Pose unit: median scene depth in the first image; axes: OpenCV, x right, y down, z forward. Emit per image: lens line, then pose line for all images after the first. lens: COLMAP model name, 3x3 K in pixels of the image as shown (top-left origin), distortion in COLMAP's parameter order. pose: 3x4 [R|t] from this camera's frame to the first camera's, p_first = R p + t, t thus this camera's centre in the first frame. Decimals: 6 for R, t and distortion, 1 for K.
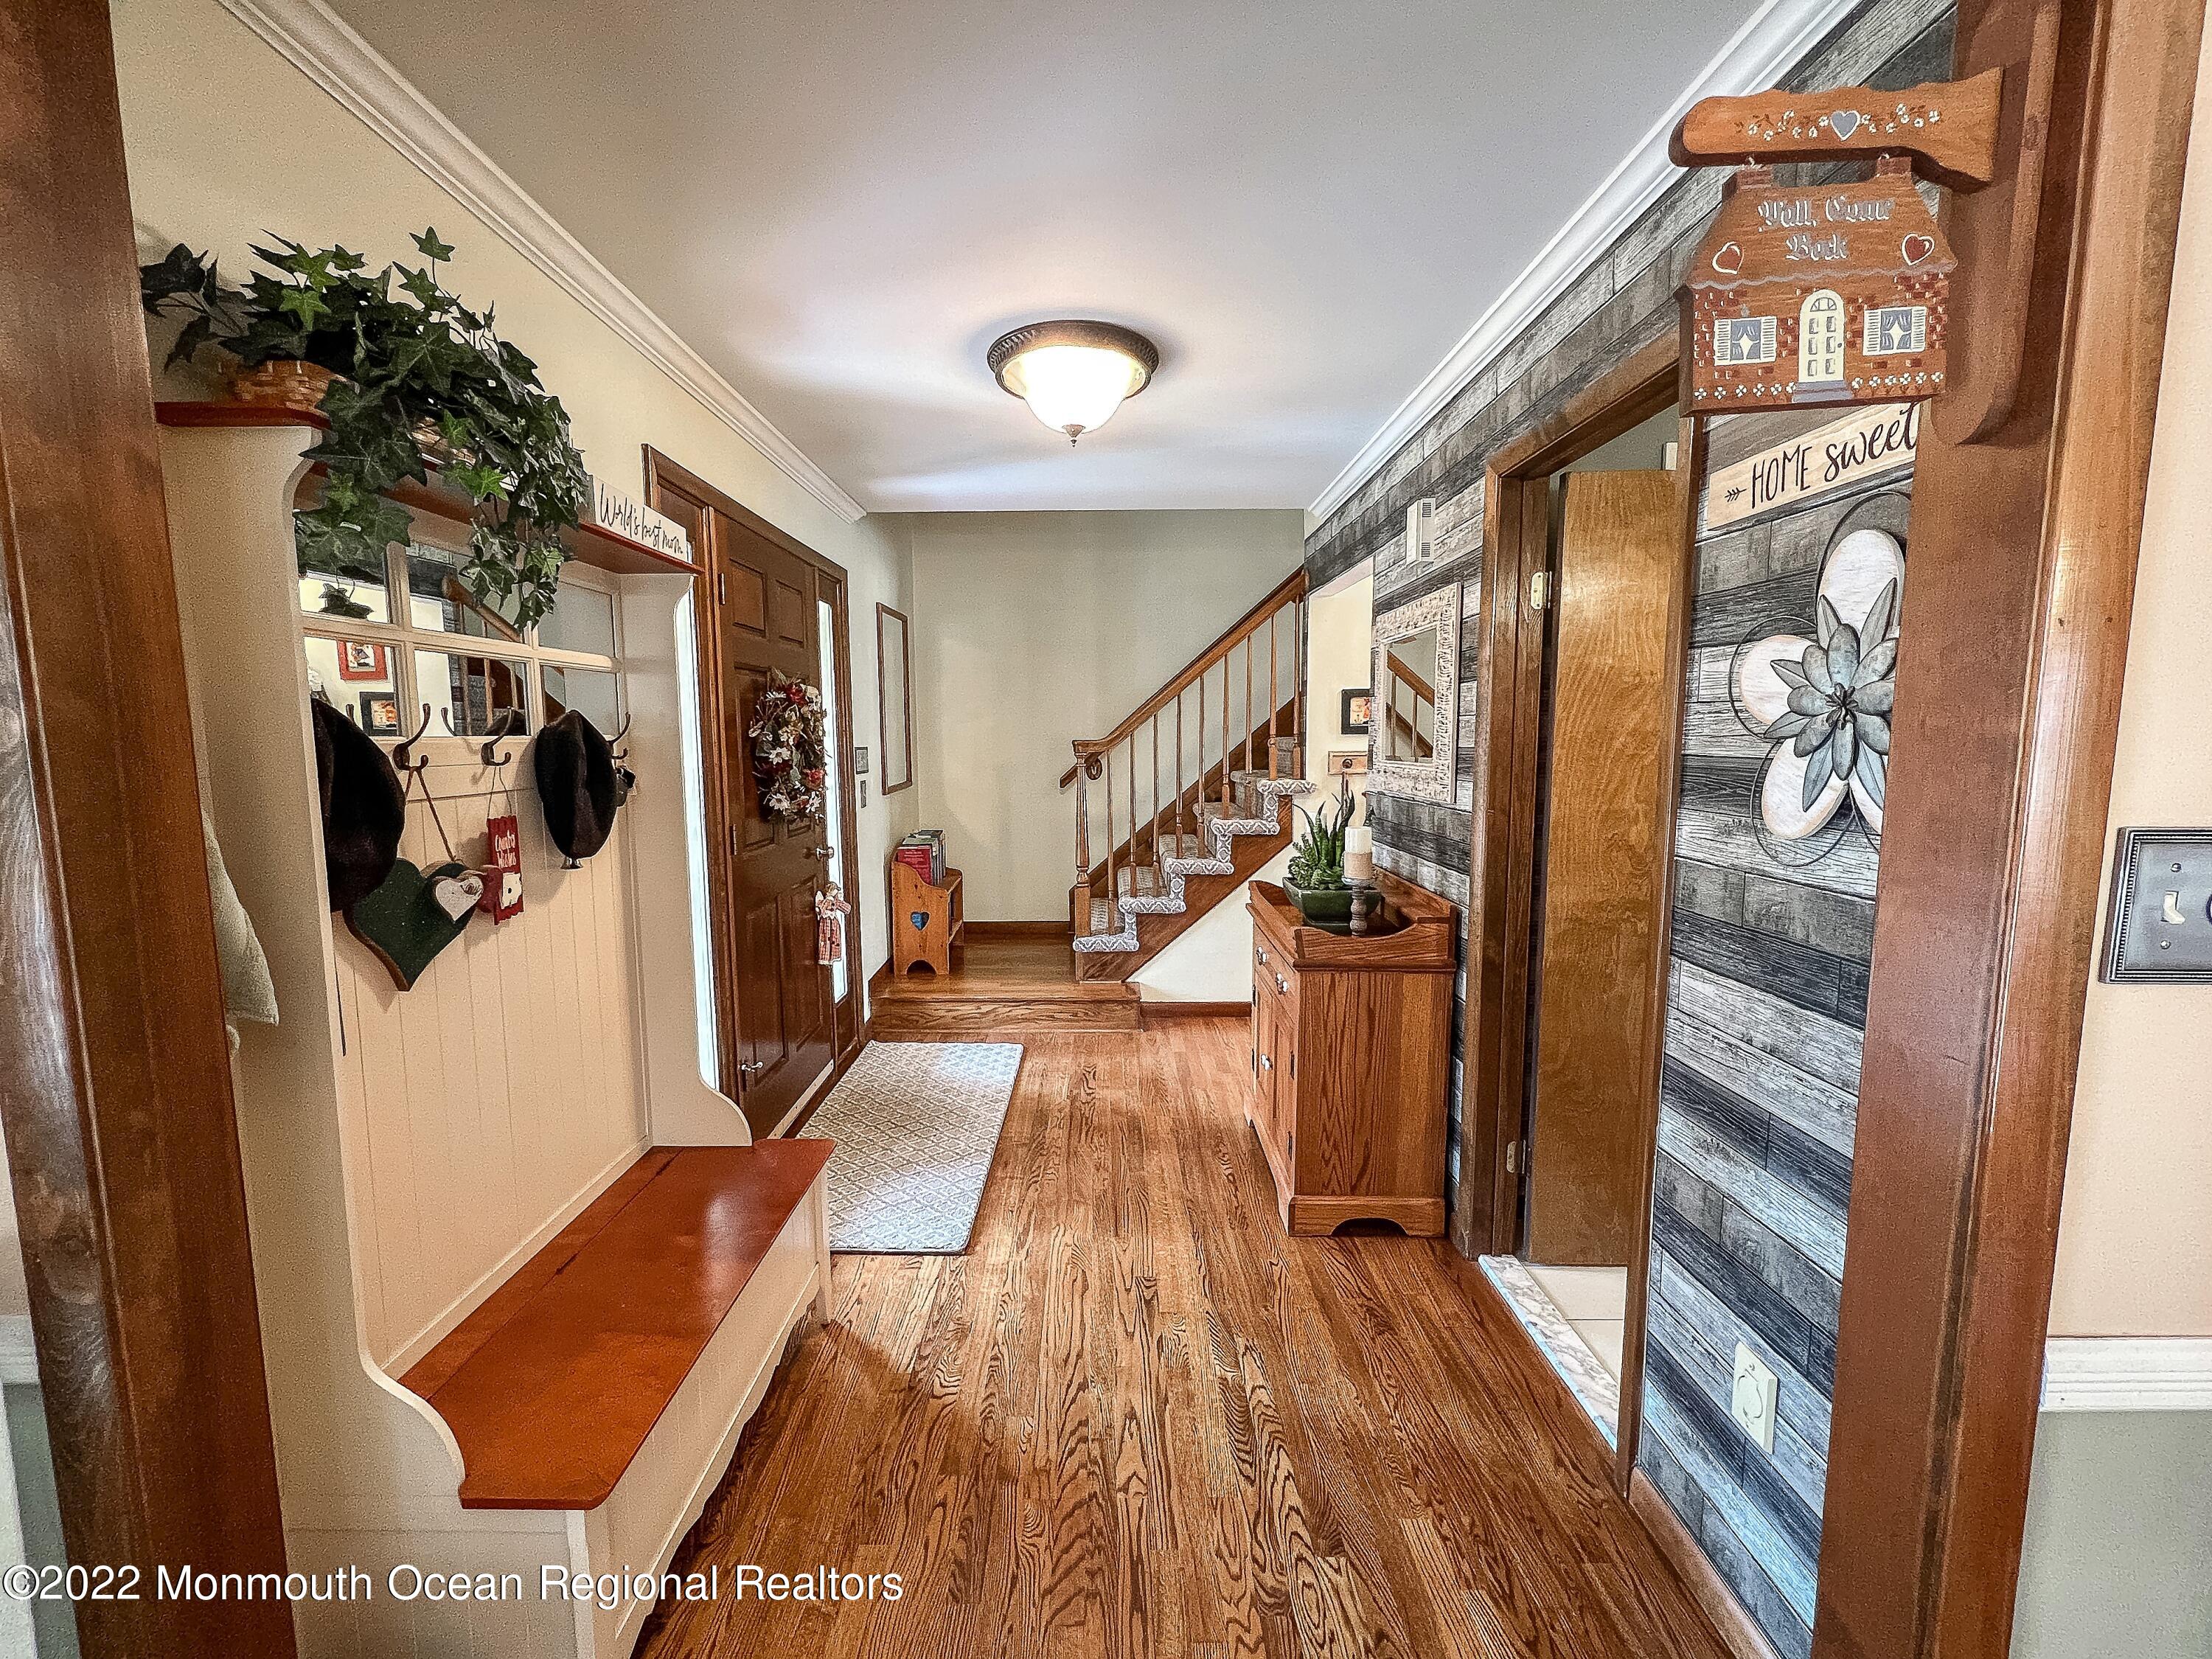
lens RADIAL K [[905.2, 0, 1106.0], [0, 905.2, 829.5], [0, 0, 1]] dist [0.000488, 0.000014]
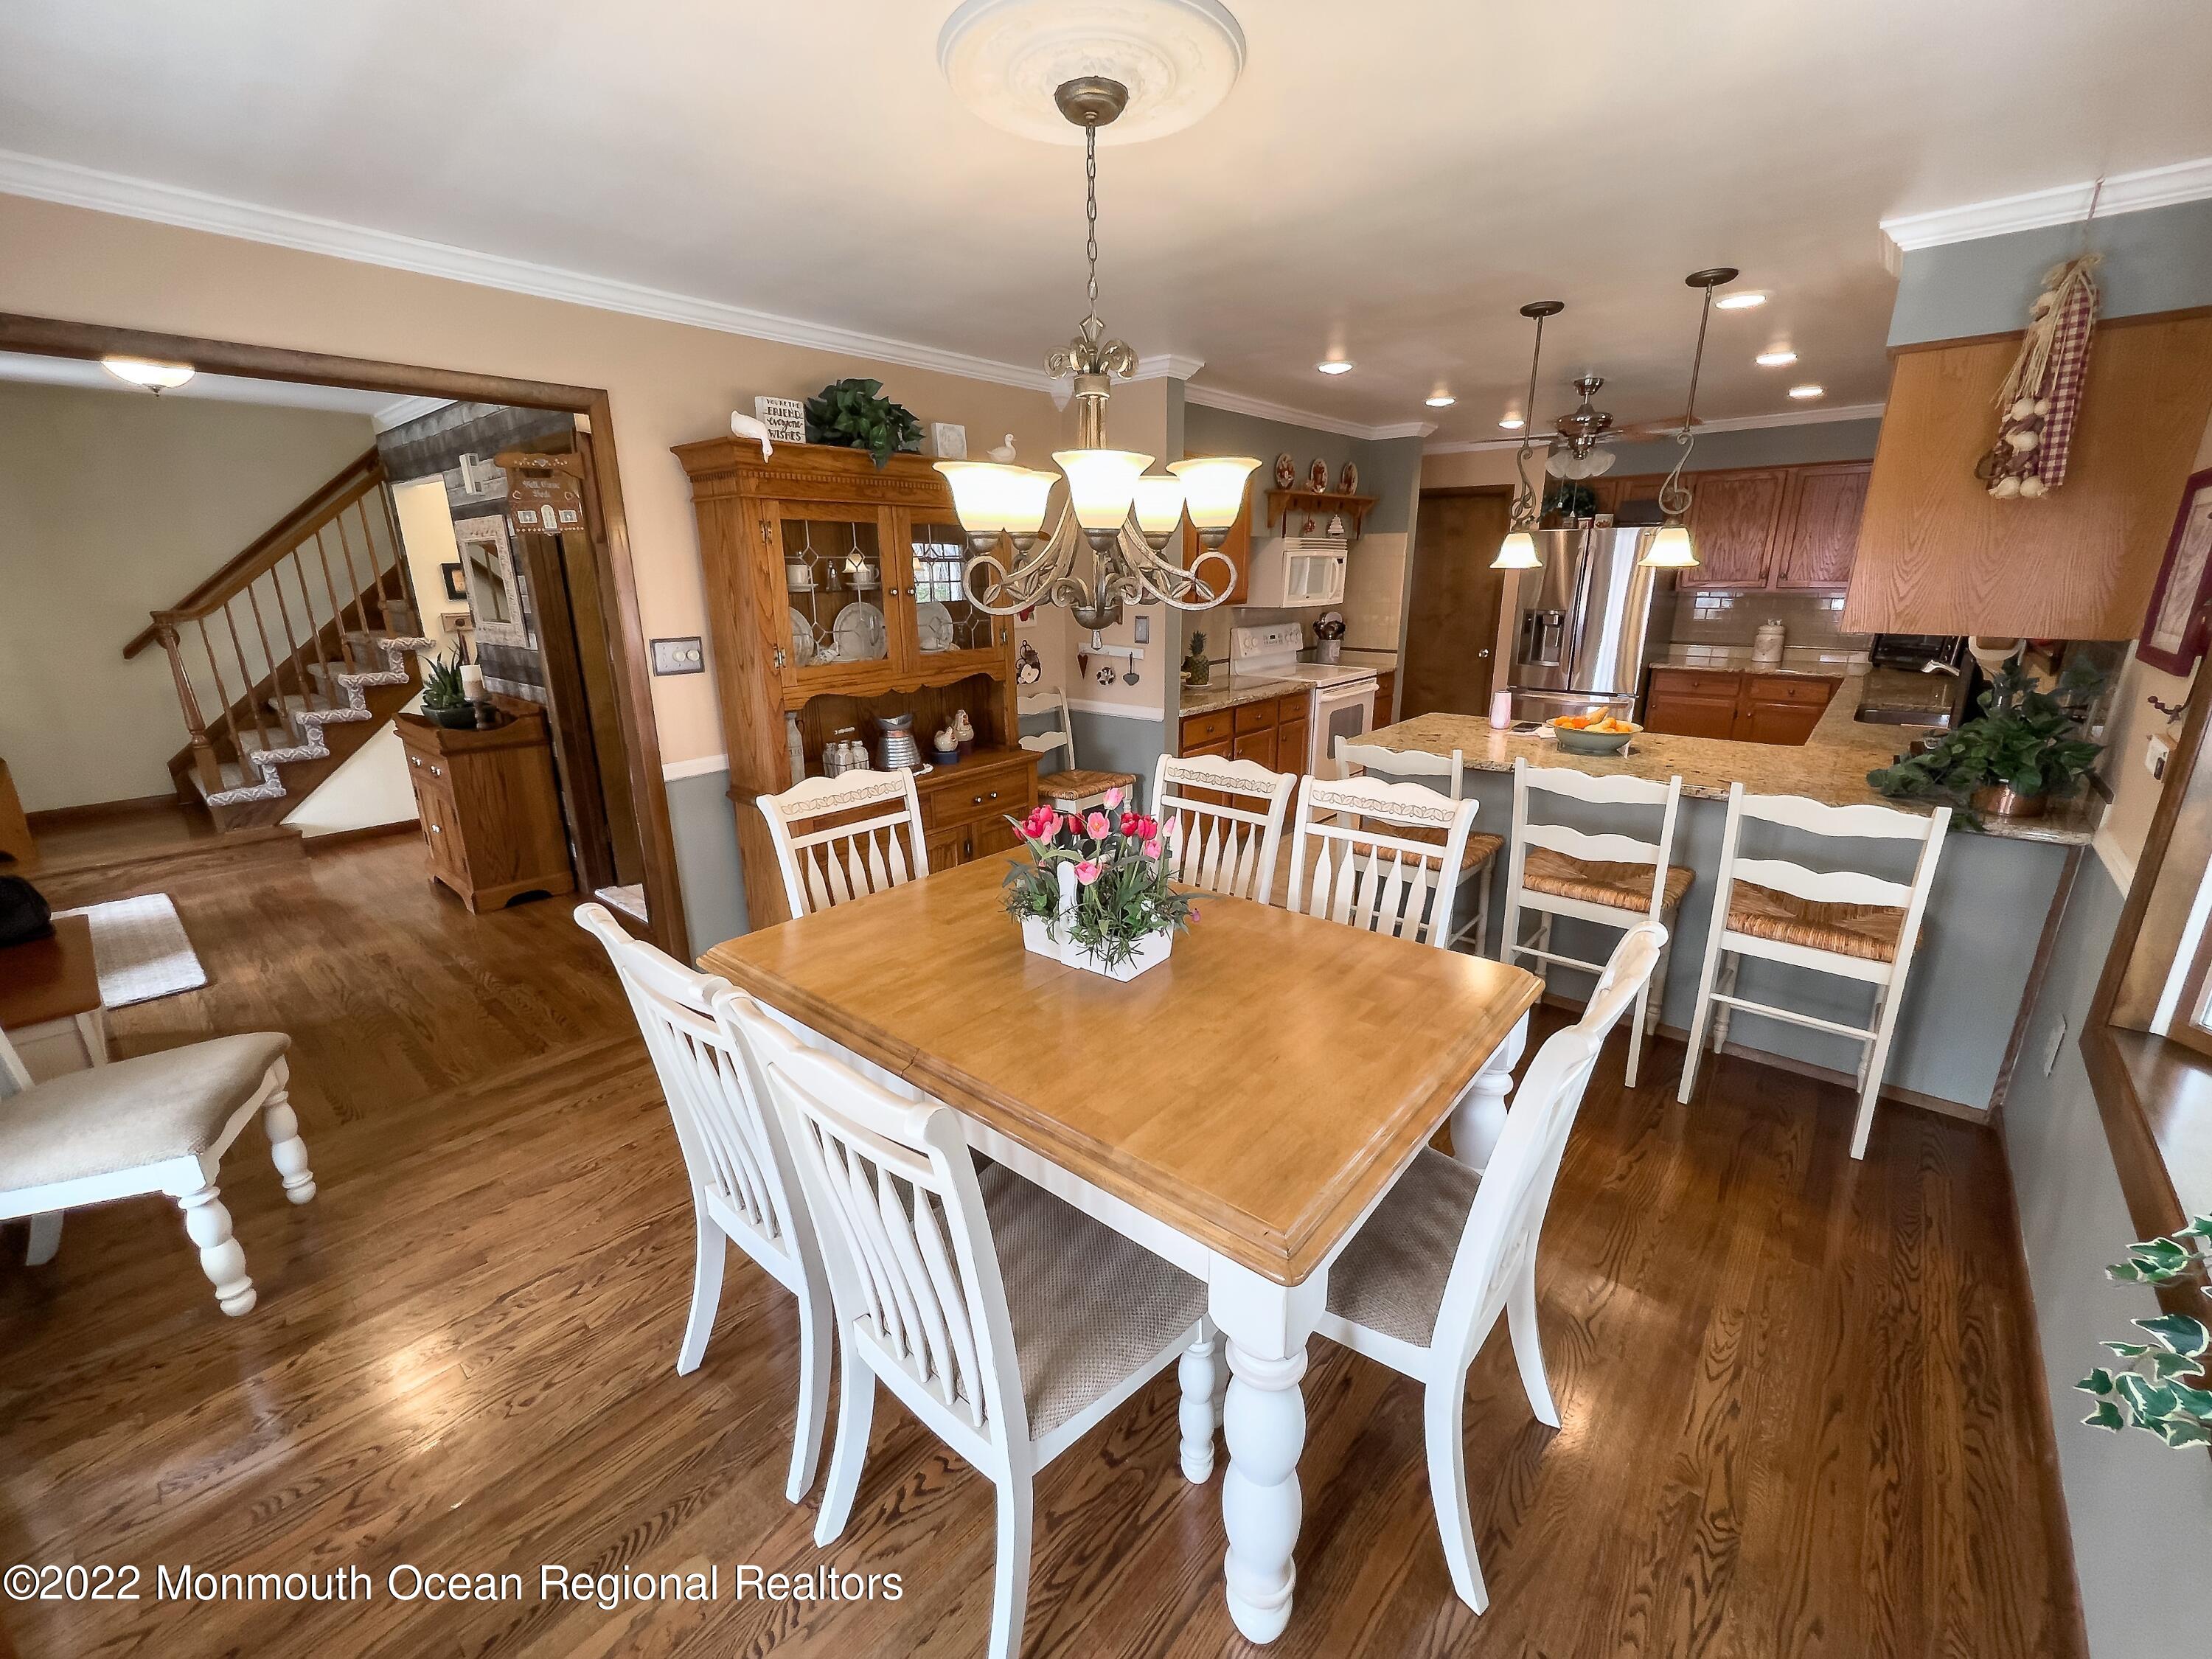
lens RADIAL K [[905.2, 0, 1106.0], [0, 905.2, 829.5], [0, 0, 1]] dist [0.000488, 0.000014]
pose [[0.659965, -0.210493, 0.721207, -0.168530], [0.086888, 0.974892, 0.205025, 0.042674], [-0.746255, -0.072644, 0.661684, -0.801252]]
